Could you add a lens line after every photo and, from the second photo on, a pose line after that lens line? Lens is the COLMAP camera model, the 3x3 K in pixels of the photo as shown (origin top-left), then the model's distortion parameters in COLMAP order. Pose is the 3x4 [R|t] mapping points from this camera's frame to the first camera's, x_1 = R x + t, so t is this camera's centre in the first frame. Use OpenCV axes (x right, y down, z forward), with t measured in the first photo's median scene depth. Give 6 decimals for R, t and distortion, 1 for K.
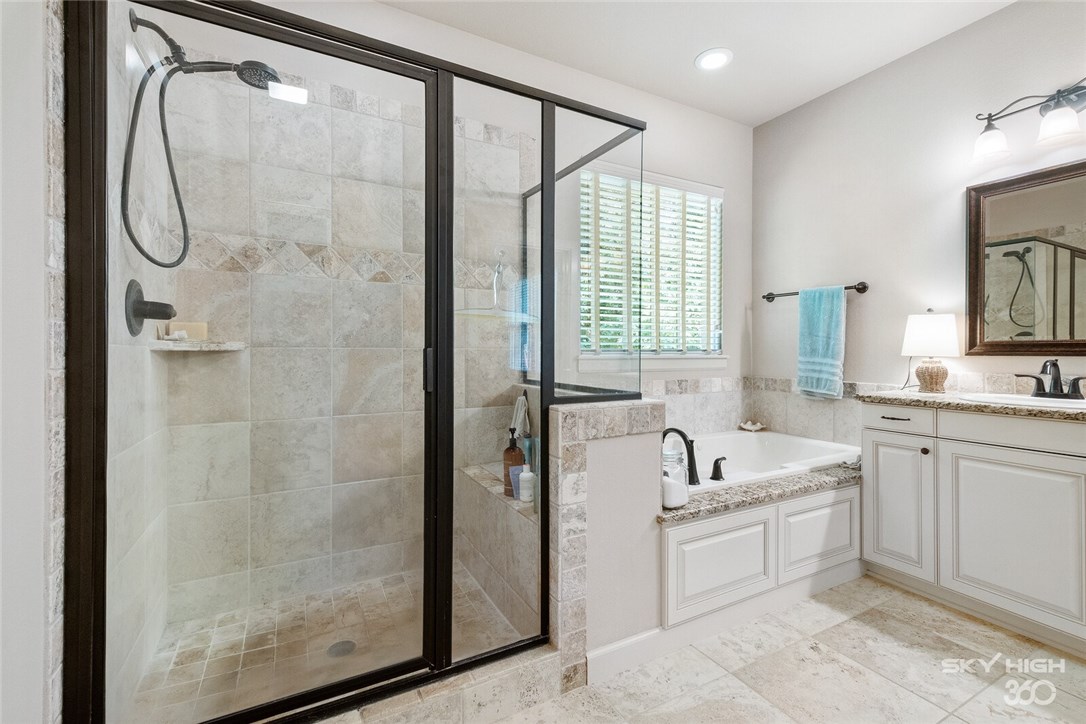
lens RADIAL K [[470.8, 0, 545.0], [0, 470.8, 354.0], [0, 0, 1]] dist [0.016984, -0.004740]
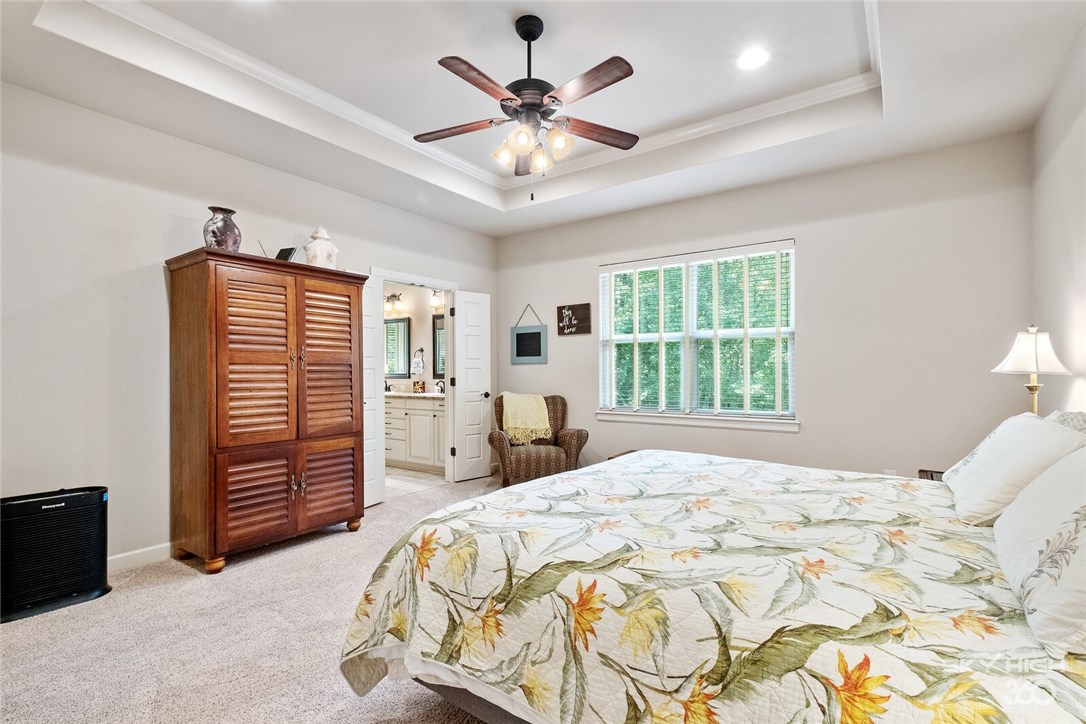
lens RADIAL K [[499.9, 0, 542.5], [0, 499.9, 371.0], [0, 0, 1]] dist [0.011082, -0.000042]
pose [[0.897039, -0.007689, 0.441883, 0.487585], [0.008473, 0.999964, 0.000199, -0.035965], [-0.441869, 0.003565, 0.897072, -2.378270]]
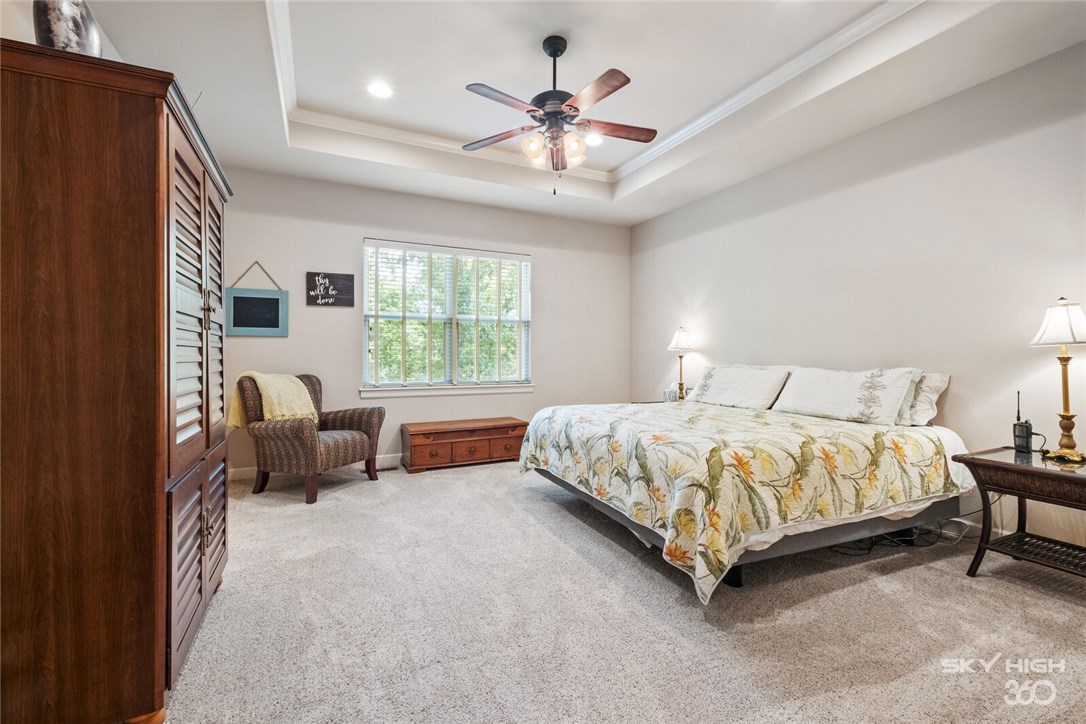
lens RADIAL K [[470.8, 0, 538.7], [0, 470.8, 351.9], [0, 0, 1]] dist [0.016984, -0.004740]
pose [[0.055612, 0.002247, 0.998450, -0.336452], [-0.000851, 0.999997, -0.002203, -0.005002], [-0.998452, -0.000727, 0.055614, -1.283688]]
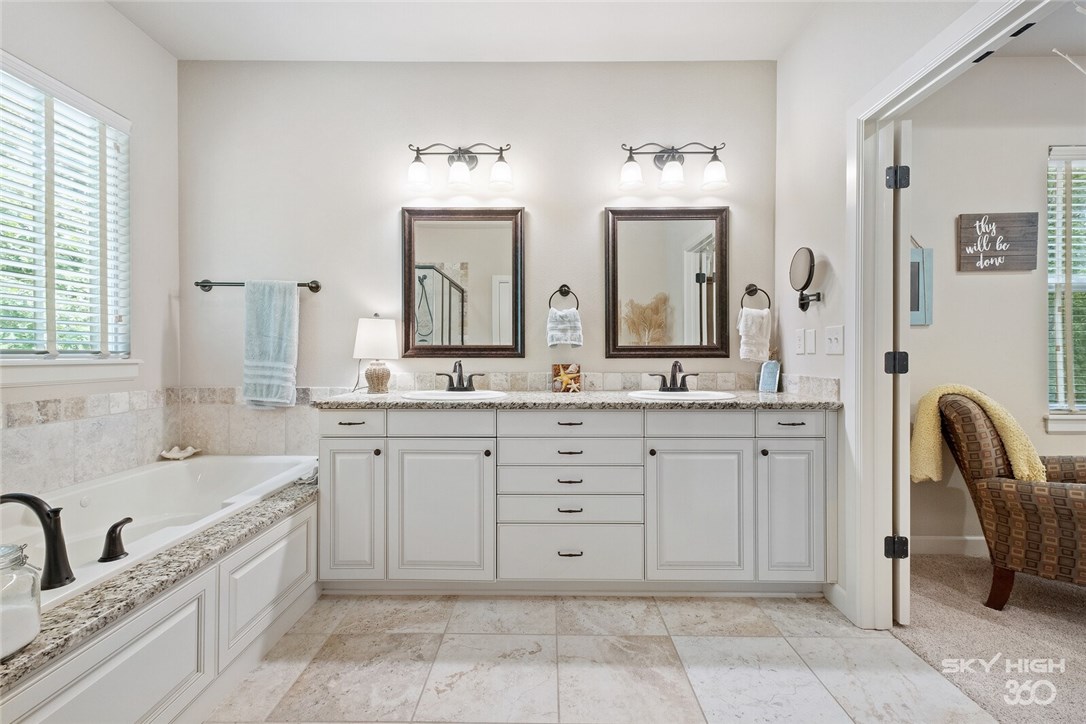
lens RADIAL K [[470.8, 0, 547.4], [0, 470.8, 354.4], [0, 0, 1]] dist [0.016984, -0.004740]
pose [[0.479574, -0.000463, 0.877501, 0.085407], [0.004256, 0.999989, -0.001798, -0.001676], [-0.877491, 0.004597, 0.479571, 0.188712]]
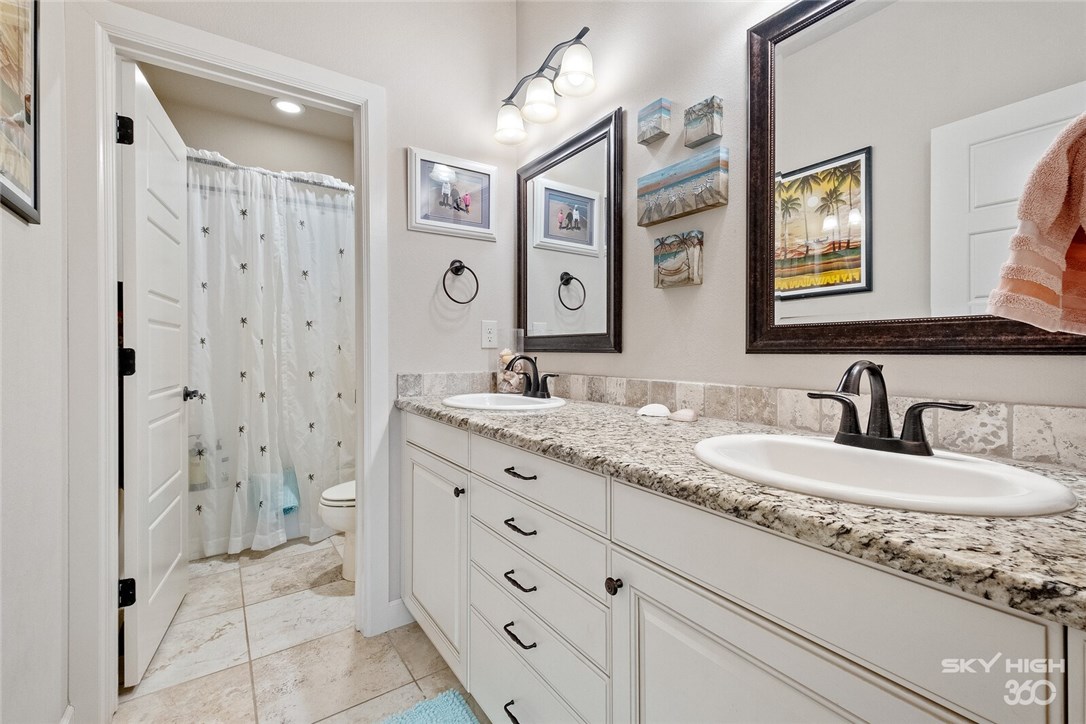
lens RADIAL K [[470.8, 0, 539.4], [0, 470.8, 353.9], [0, 0, 1]] dist [0.016984, -0.004740]
pose [[0.995544, 0.007558, 0.093993, 0.932924], [-0.007673, 0.999970, 0.000865, 0.008482], [-0.093984, -0.001582, 0.995572, 0.094811]]
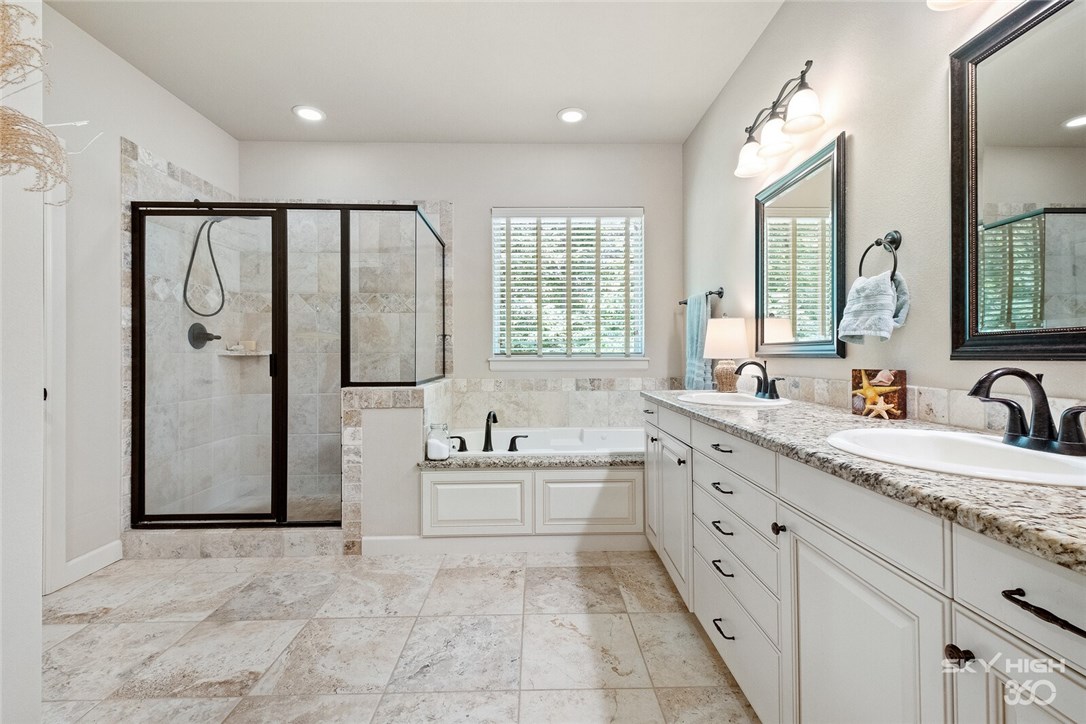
lens RADIAL K [[470.8, 0, 545.6], [0, 470.8, 356.5], [0, 0, 1]] dist [0.016984, -0.004740]
pose [[0.888663, -0.002998, -0.458551, 1.050636], [0.002081, 0.999995, -0.002506, 0.003495], [0.458556, 0.001273, 0.888664, -0.134489]]
